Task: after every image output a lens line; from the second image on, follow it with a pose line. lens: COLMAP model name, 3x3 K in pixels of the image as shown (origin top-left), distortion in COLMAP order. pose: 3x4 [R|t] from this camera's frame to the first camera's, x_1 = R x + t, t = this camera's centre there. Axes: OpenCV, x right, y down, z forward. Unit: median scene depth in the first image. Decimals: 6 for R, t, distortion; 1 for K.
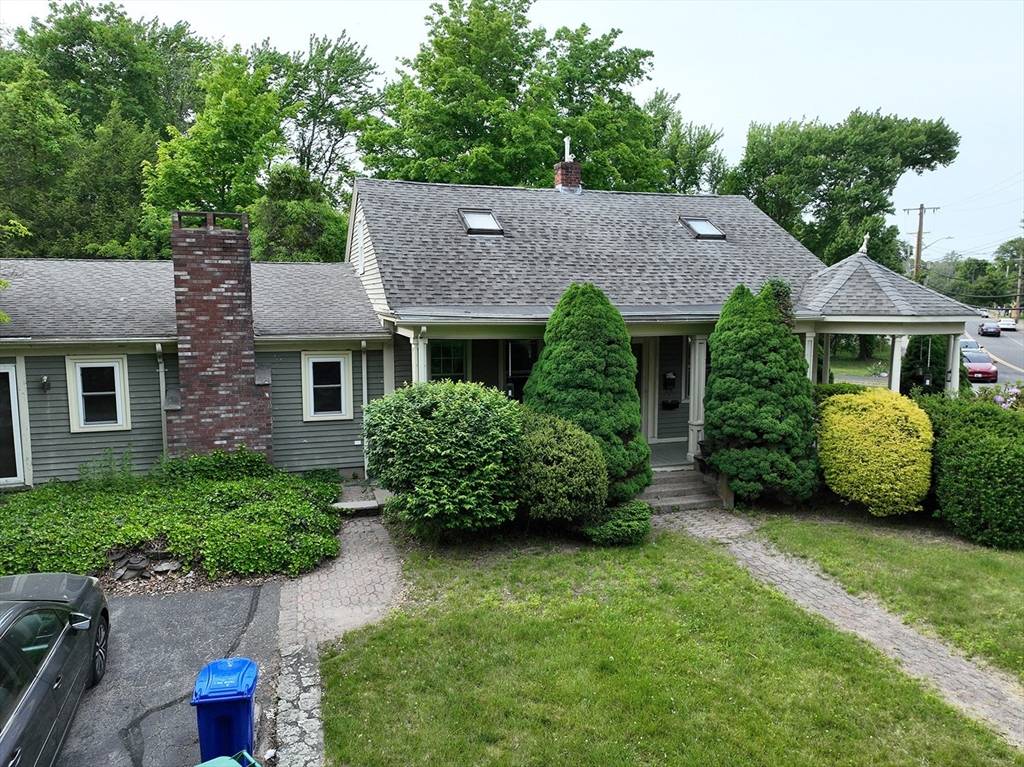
lens RADIAL K [[722.3, 0, 512.0], [0, 722.3, 383.5], [0, 0, 1]] dist [-0.009347, 0.028284]
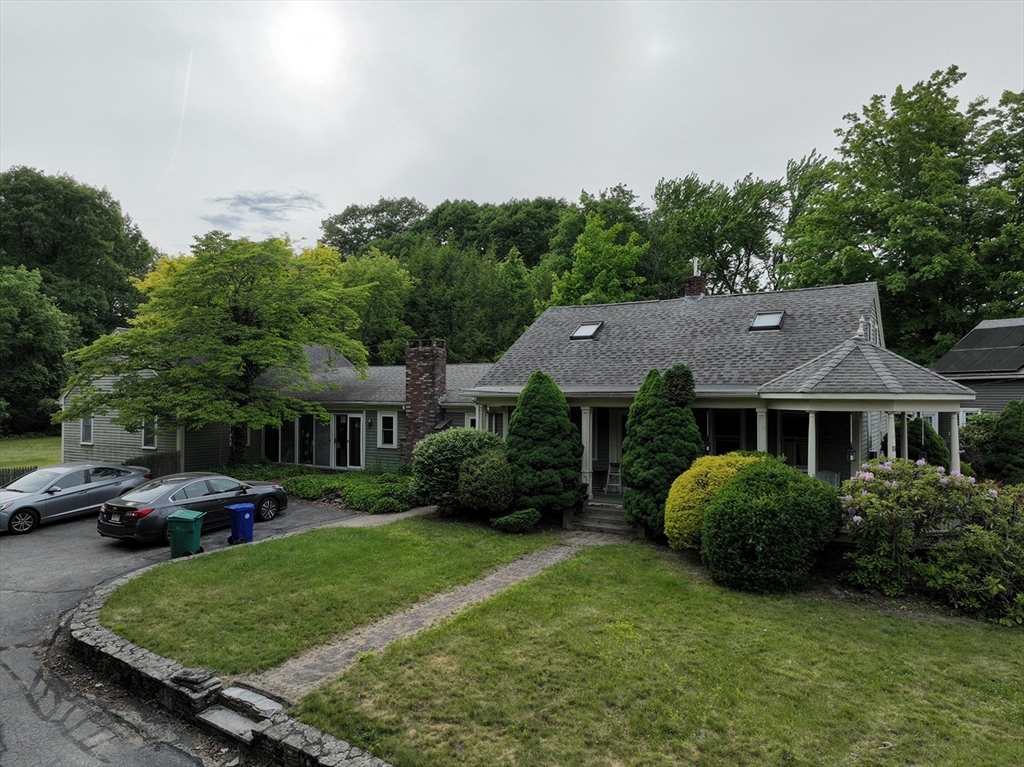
lens RADIAL K [[721.4, 0, 512.0], [0, 721.4, 383.5], [0, 0, 1]] dist [0.007855, -0.003389]
pose [[0.640159, -0.010441, -0.768172, 1.218513], [-0.089999, 0.992003, -0.088484, 0.032866], [0.762953, 0.125779, 0.634100, -0.044312]]
